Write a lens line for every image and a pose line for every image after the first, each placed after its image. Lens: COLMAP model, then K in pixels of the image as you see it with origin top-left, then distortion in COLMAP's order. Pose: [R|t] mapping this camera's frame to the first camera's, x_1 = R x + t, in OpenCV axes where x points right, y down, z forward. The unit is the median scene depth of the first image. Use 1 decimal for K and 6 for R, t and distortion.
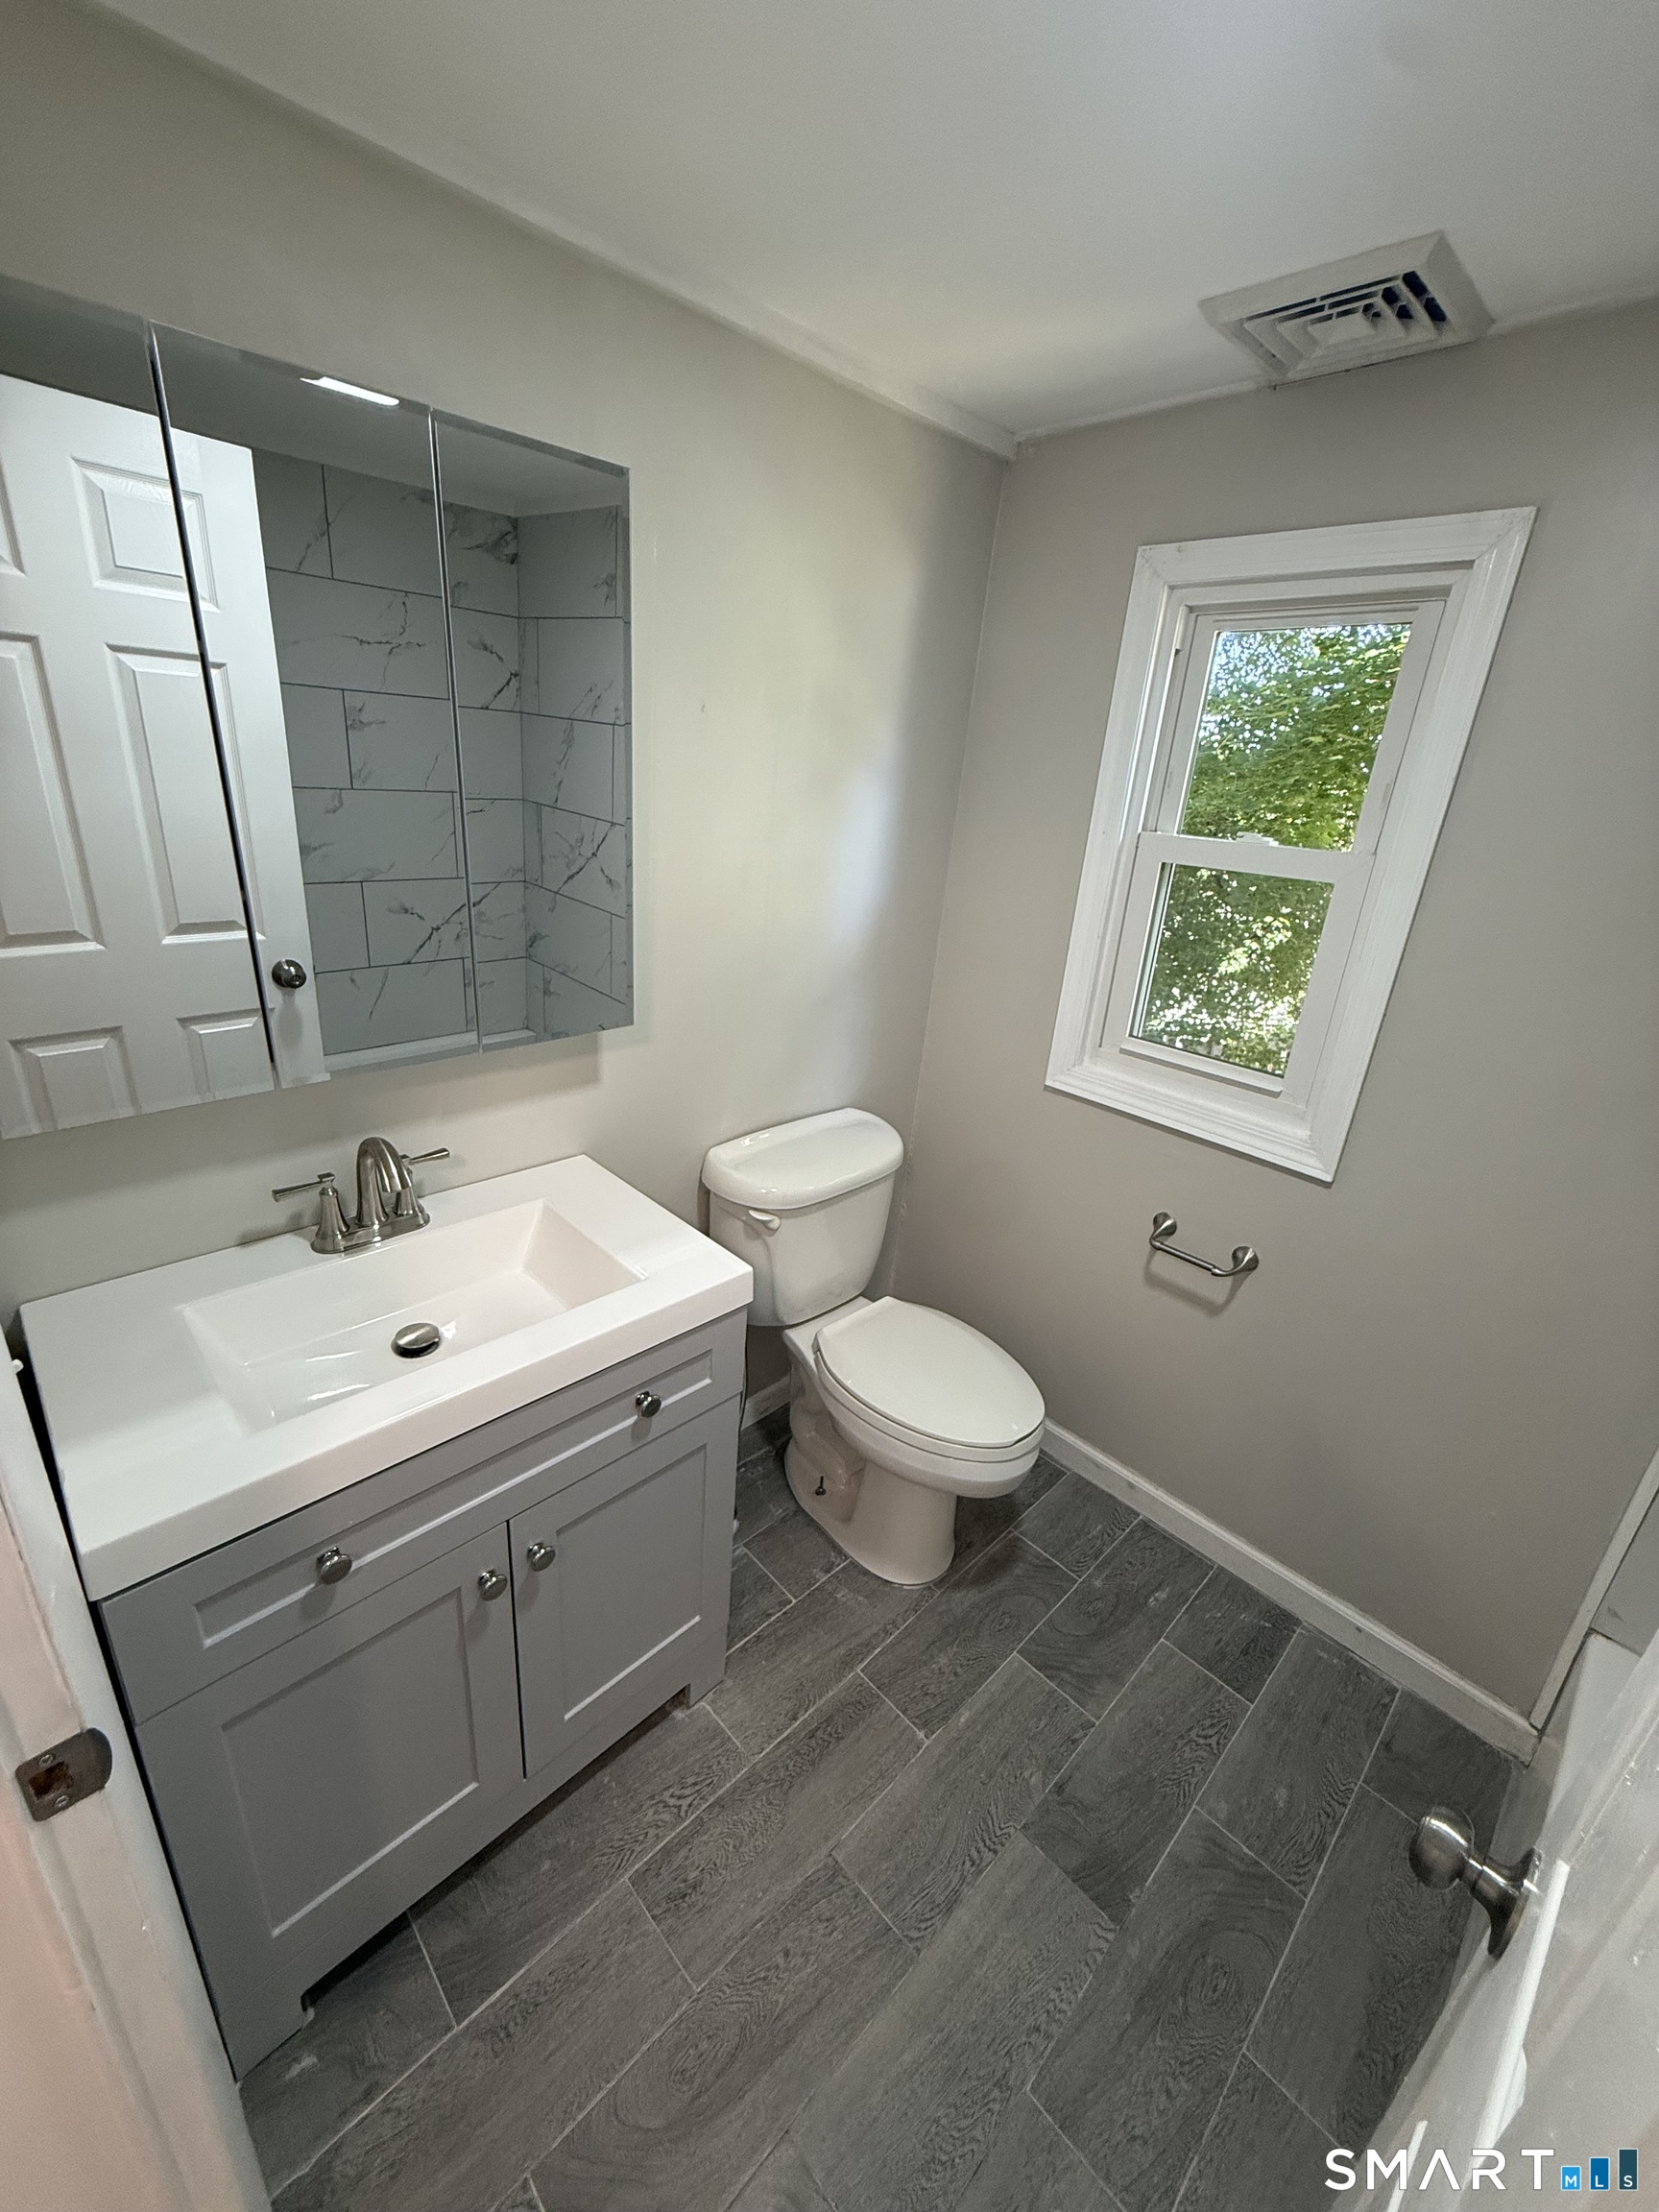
lens RADIAL K [[891.9, 0, 826.7], [0, 891.9, 1098.1], [0, 0, 1]] dist [0.000550, 0.000867]
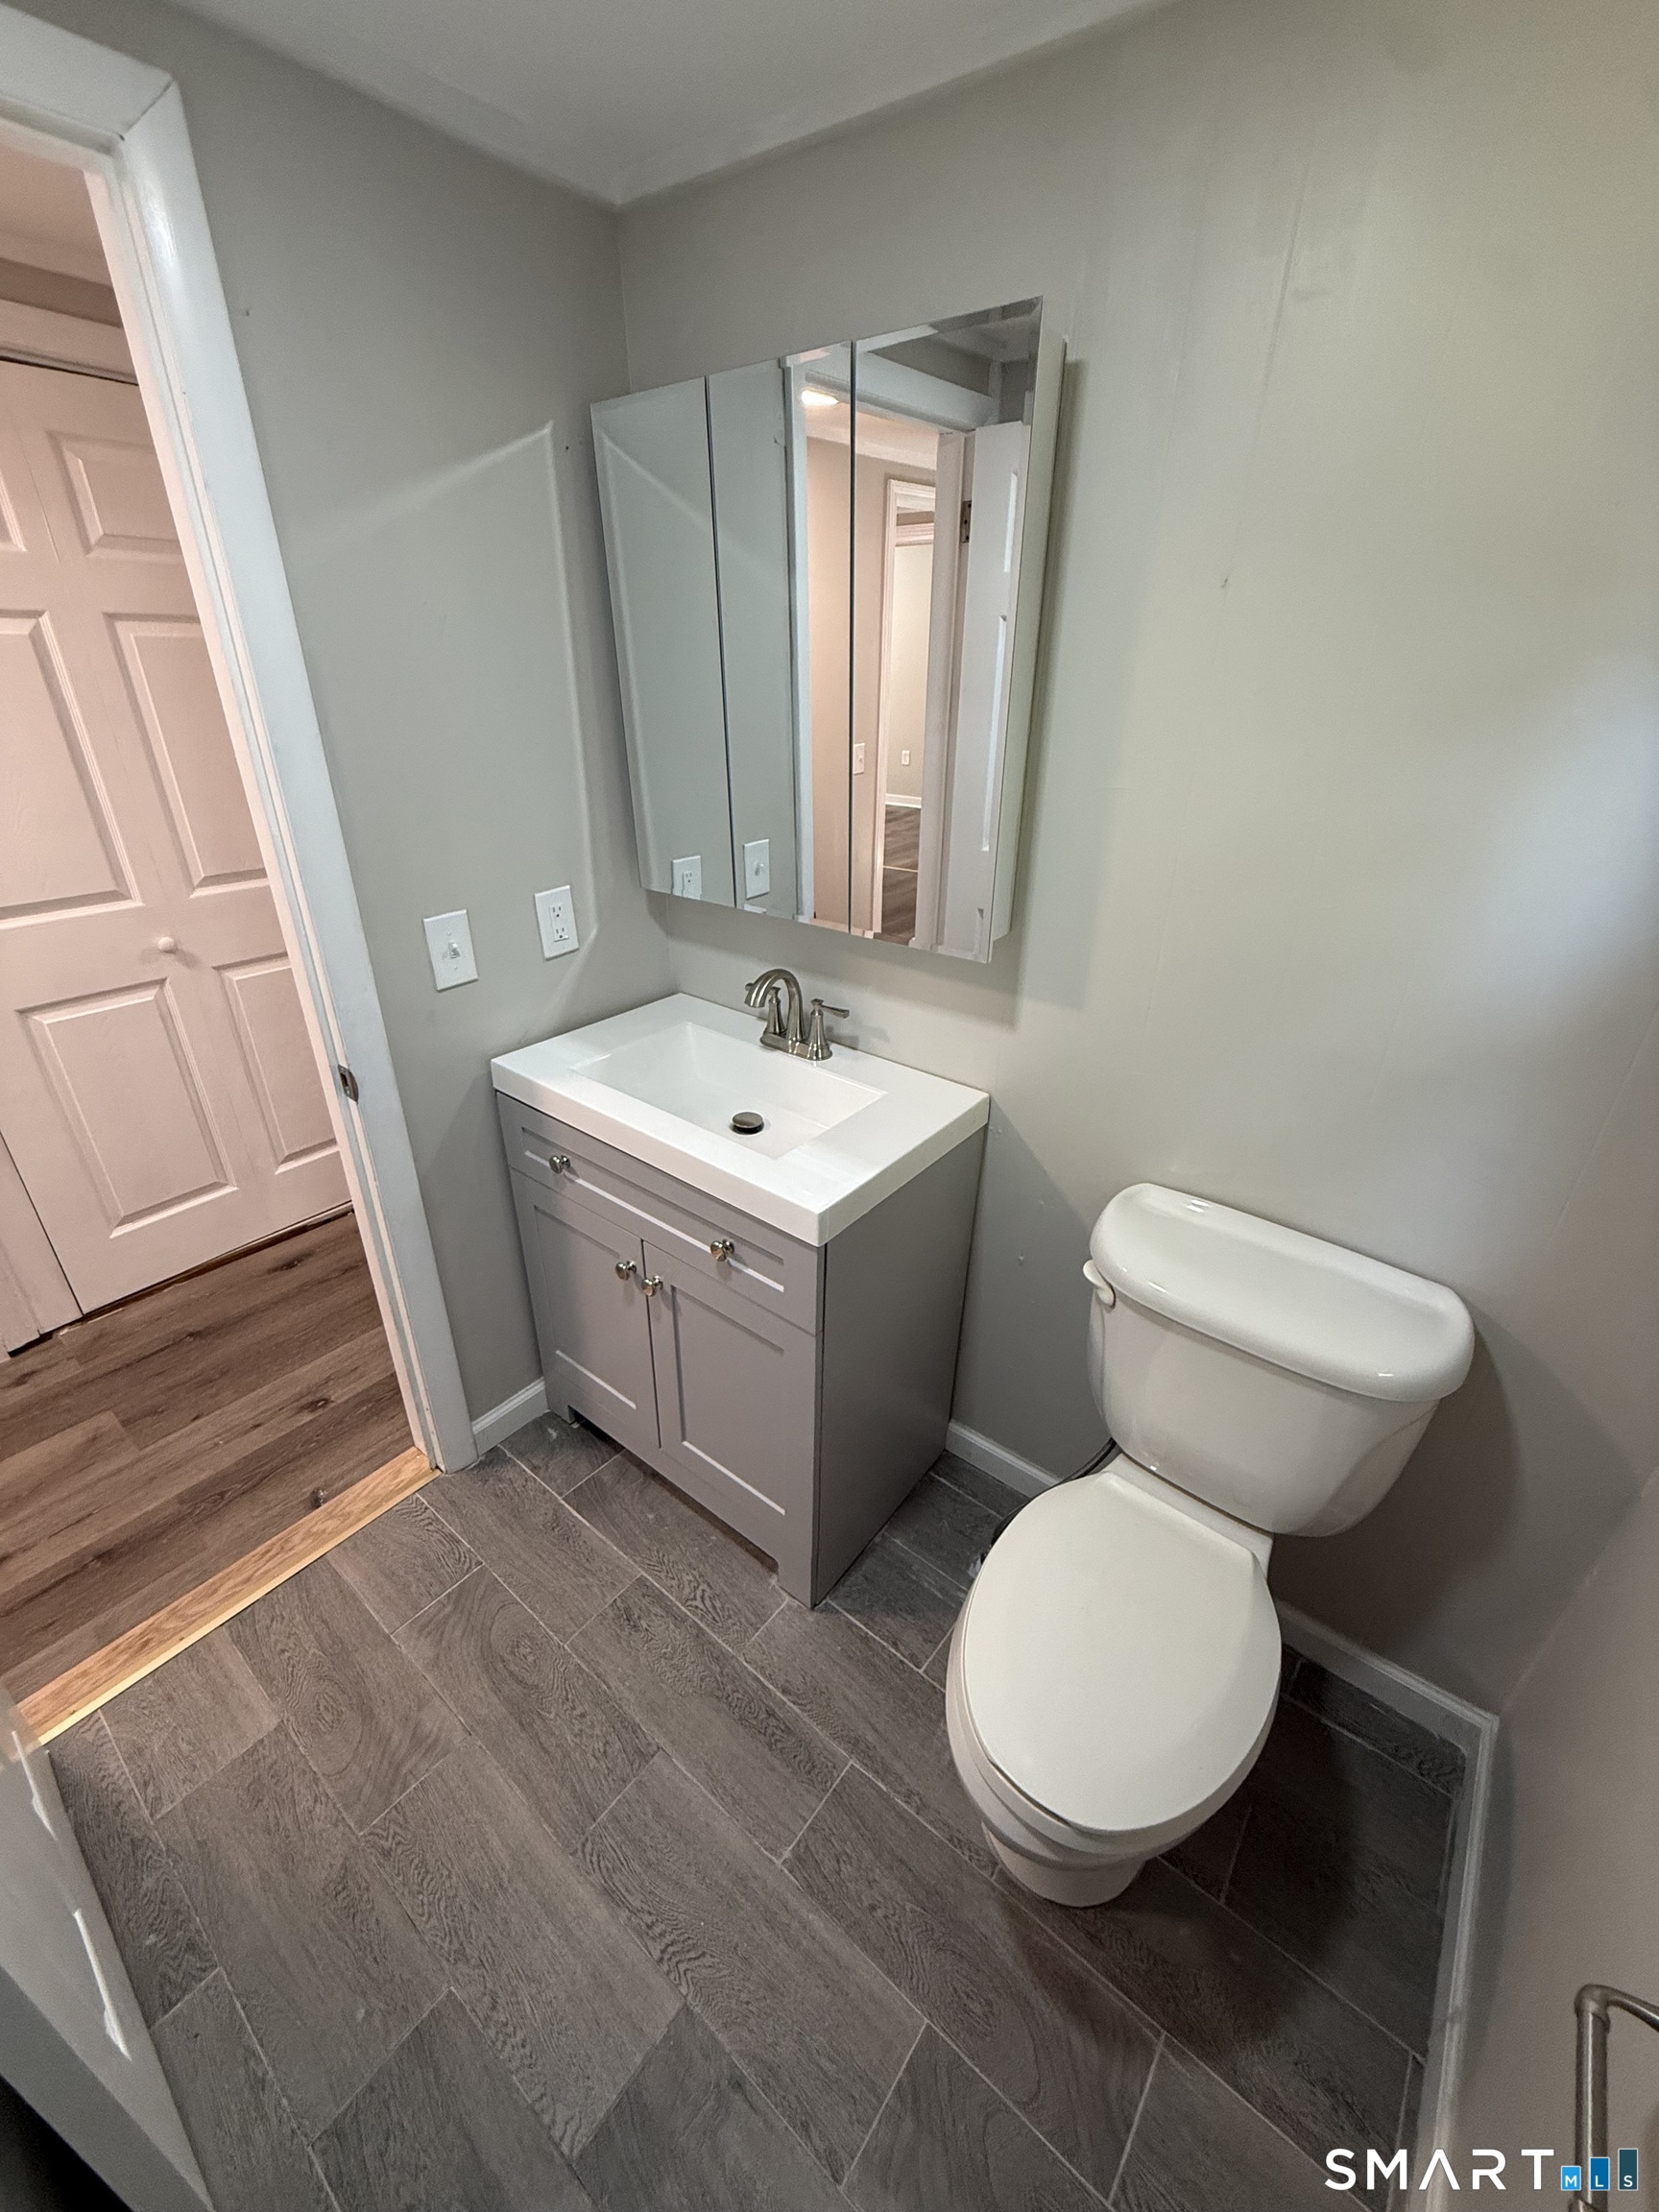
lens RADIAL K [[891.9, 0, 830.4], [0, 891.9, 1098.4], [0, 0, 1]] dist [0.000550, 0.000867]
pose [[0.125799, 0.376824, -0.917703, 0.677440], [-0.362833, 0.878438, 0.310964, -0.194984], [0.923324, 0.293854, 0.247231, 0.699315]]
